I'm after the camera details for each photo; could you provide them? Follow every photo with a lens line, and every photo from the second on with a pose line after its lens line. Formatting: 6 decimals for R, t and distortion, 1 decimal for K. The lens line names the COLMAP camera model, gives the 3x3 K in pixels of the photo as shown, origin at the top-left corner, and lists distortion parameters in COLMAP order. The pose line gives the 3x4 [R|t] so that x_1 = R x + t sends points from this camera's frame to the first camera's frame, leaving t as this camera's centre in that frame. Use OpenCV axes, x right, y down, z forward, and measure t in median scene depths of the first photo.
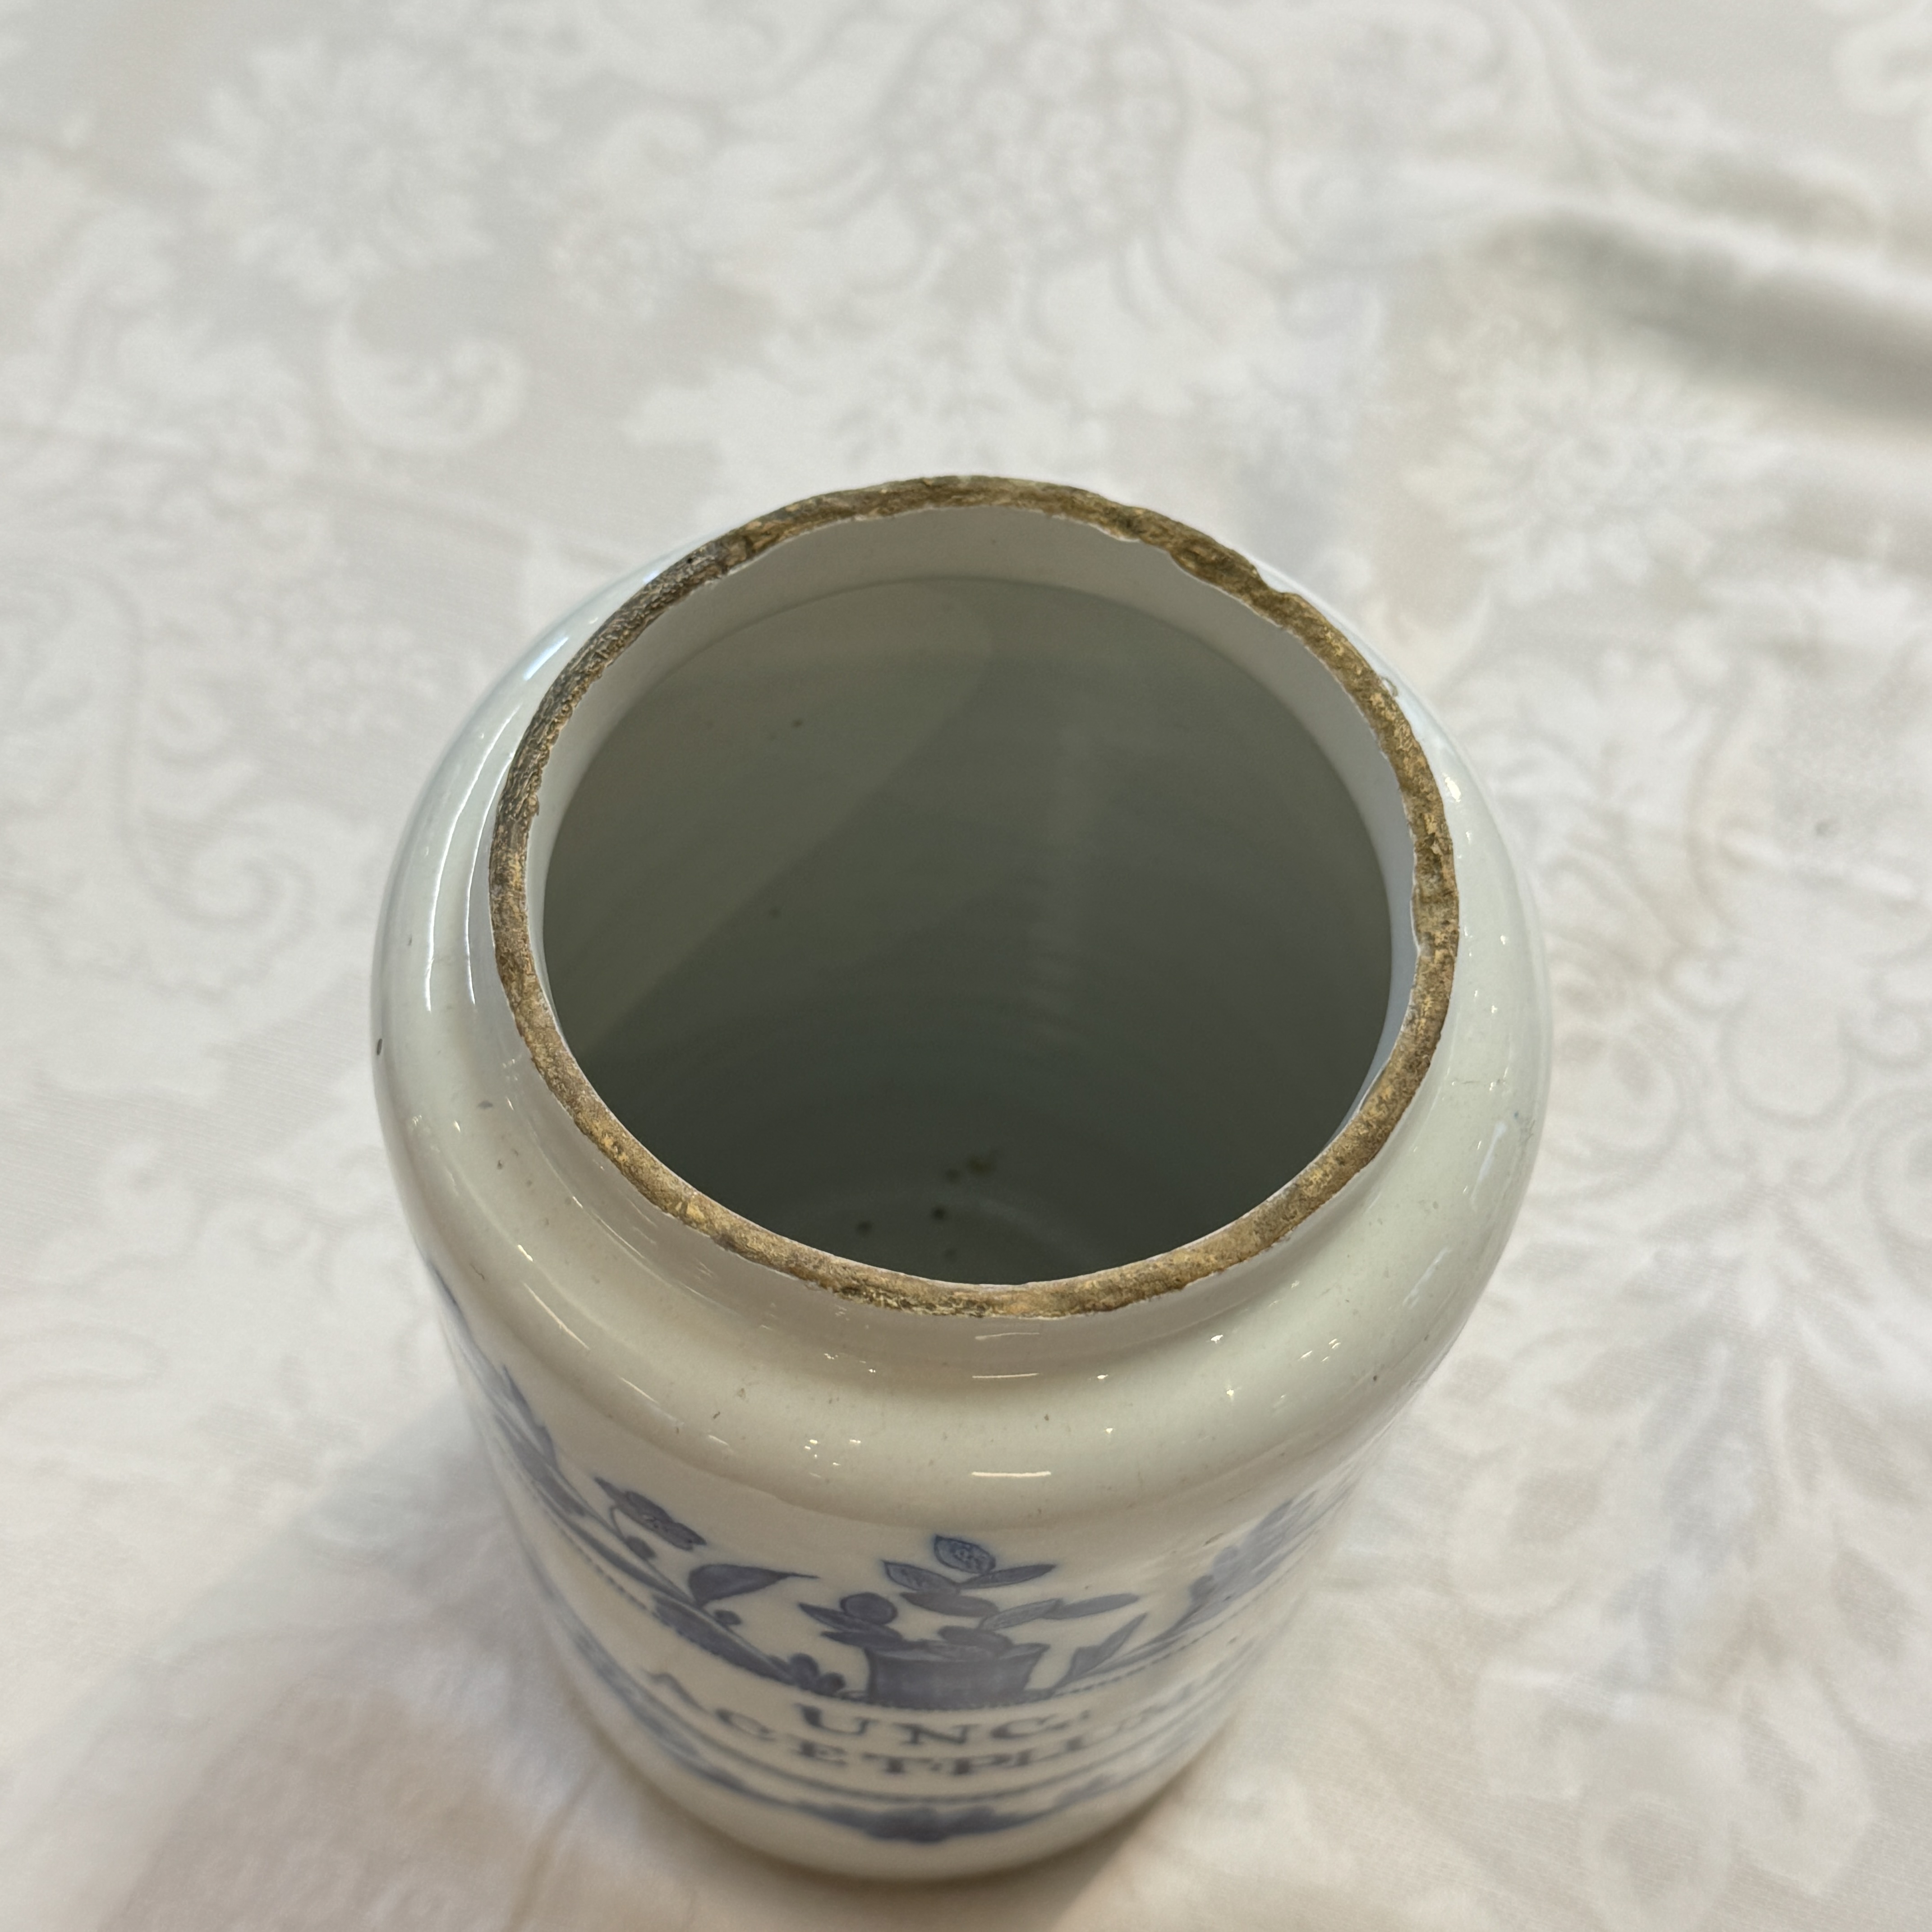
lens RADIAL K [[2940.1, 0, 979.1], [0, 2940.1, 964.1], [0, 0, 1]] dist [0.071925, 0.000000]
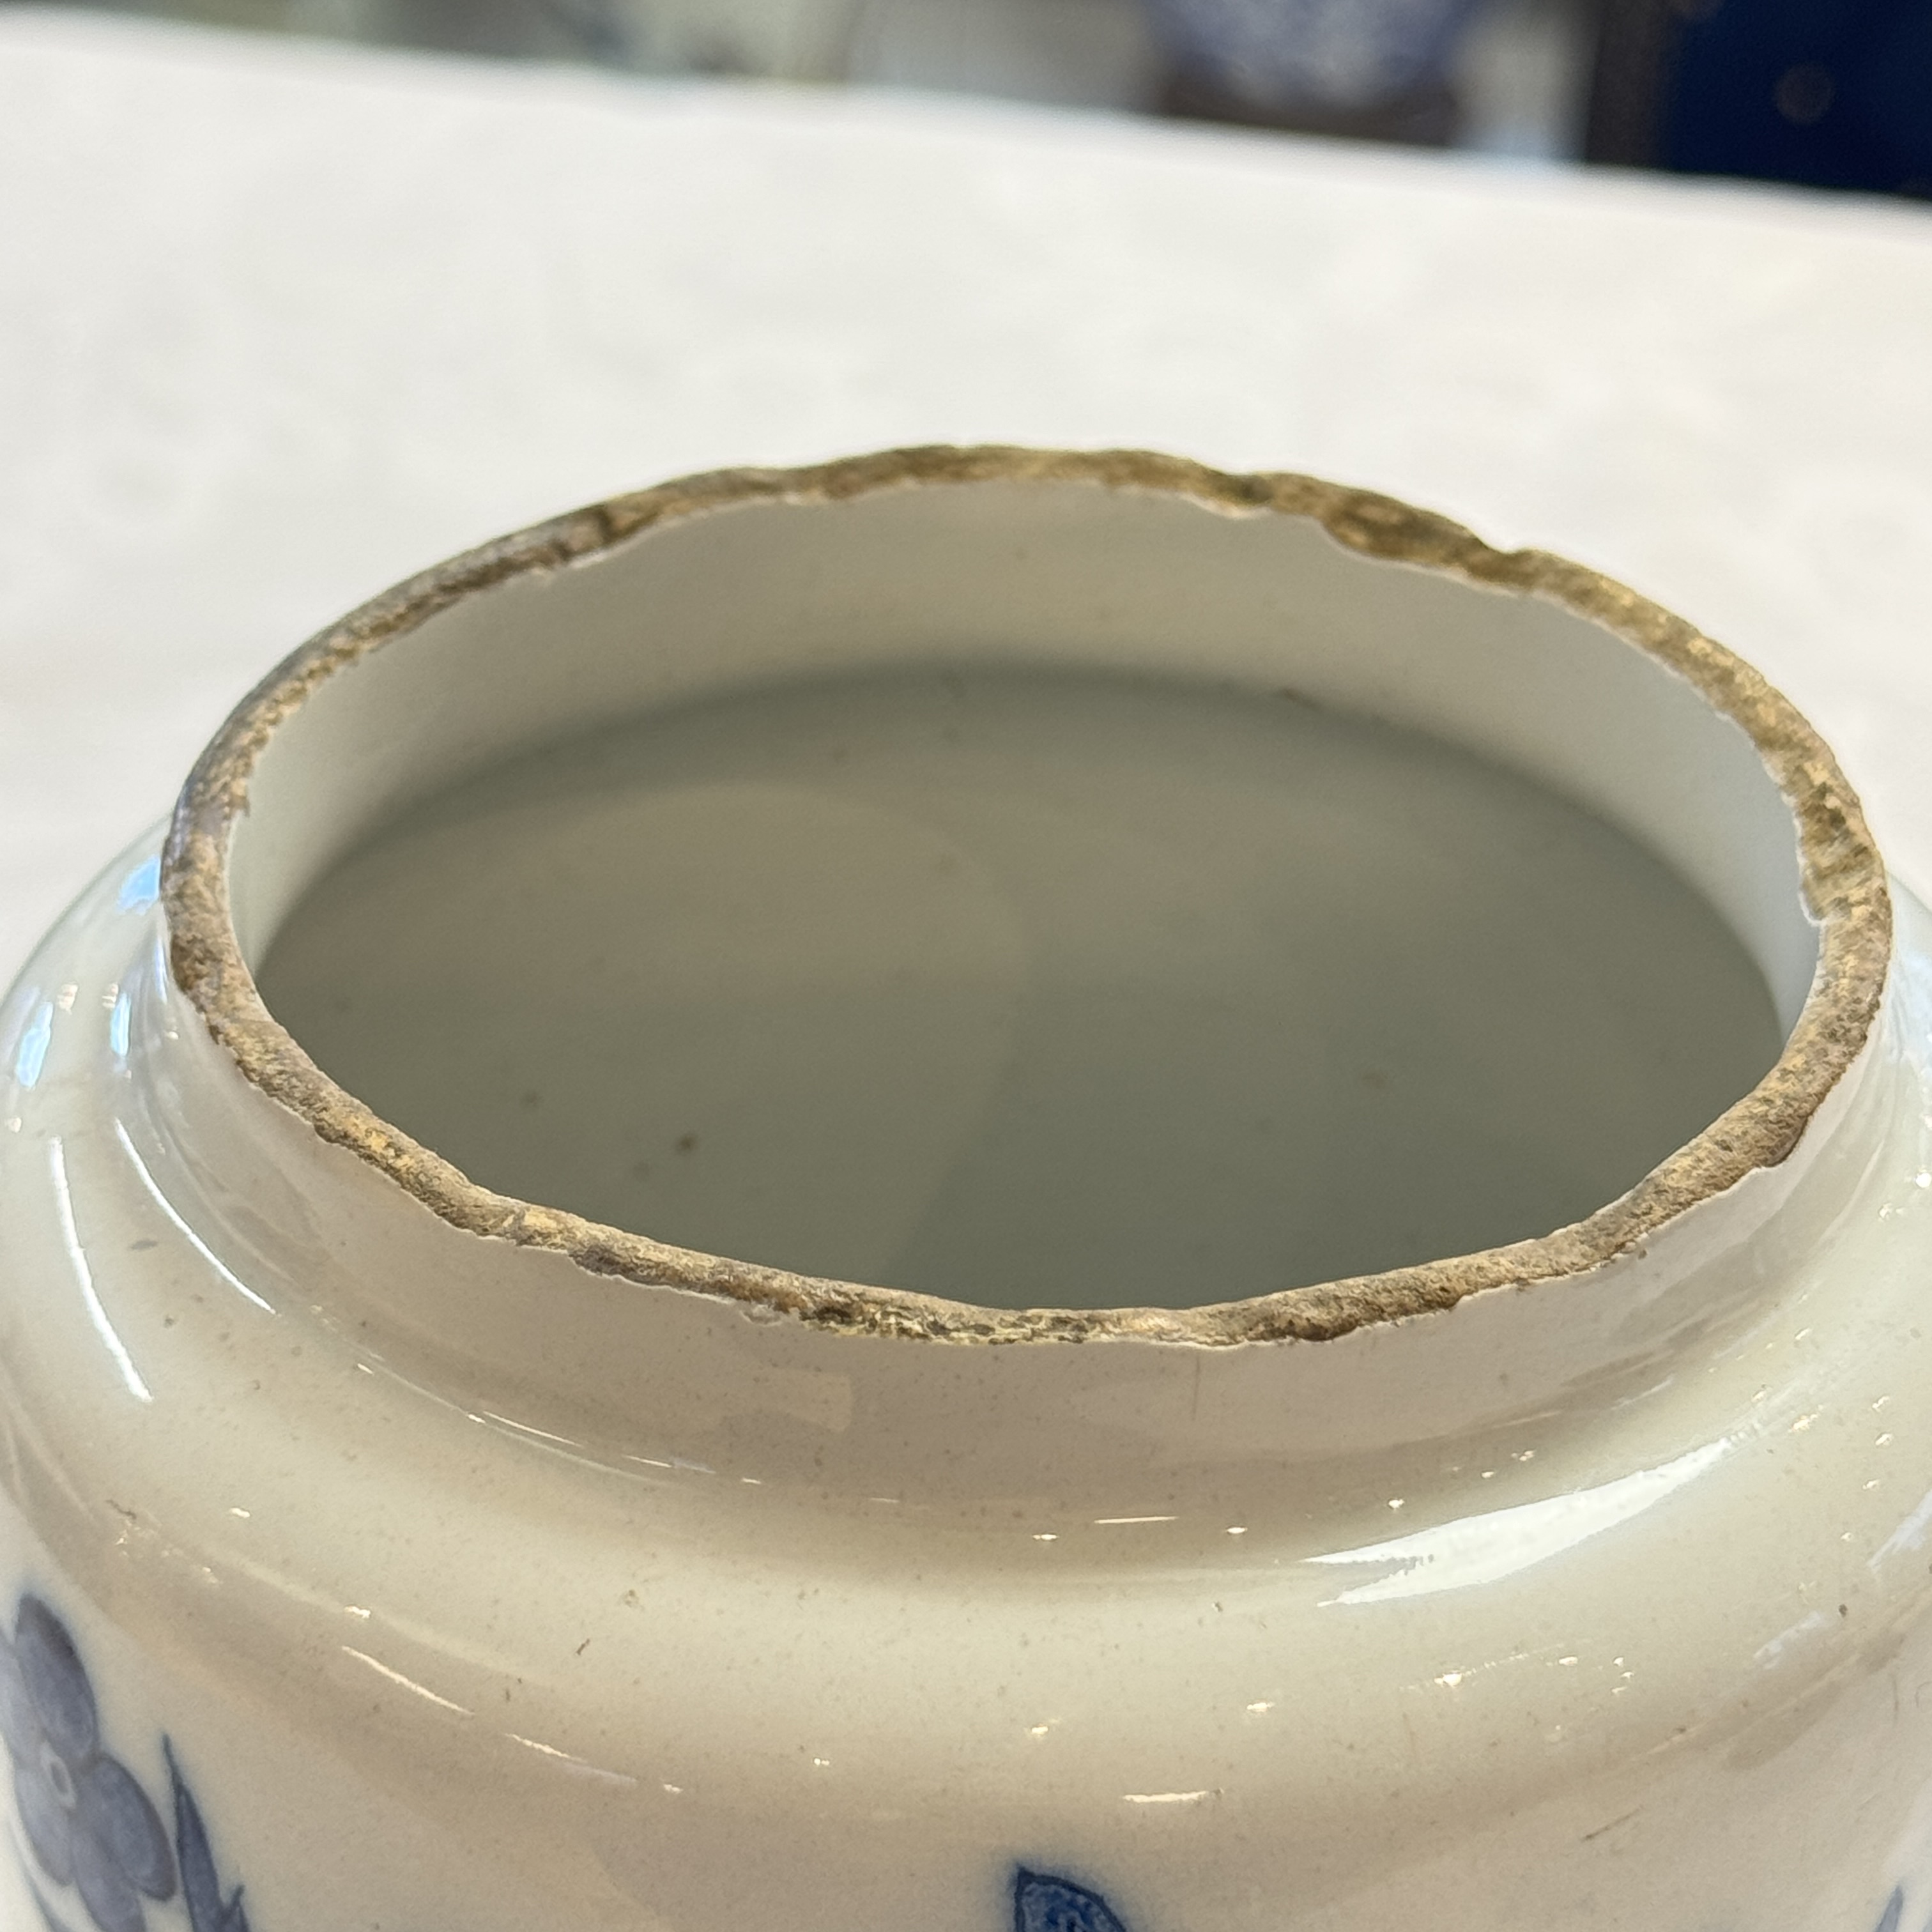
lens RADIAL K [[5447.4, 0, 961.7], [0, 5447.4, 966.4], [0, 0, 1]] dist [0.122989, 0.000000]
pose [[0.998698, -0.048333, 0.016310, -0.031523], [0.050078, 0.868113, -0.493834, 0.513695], [0.009710, 0.494008, 0.869403, 0.103635]]
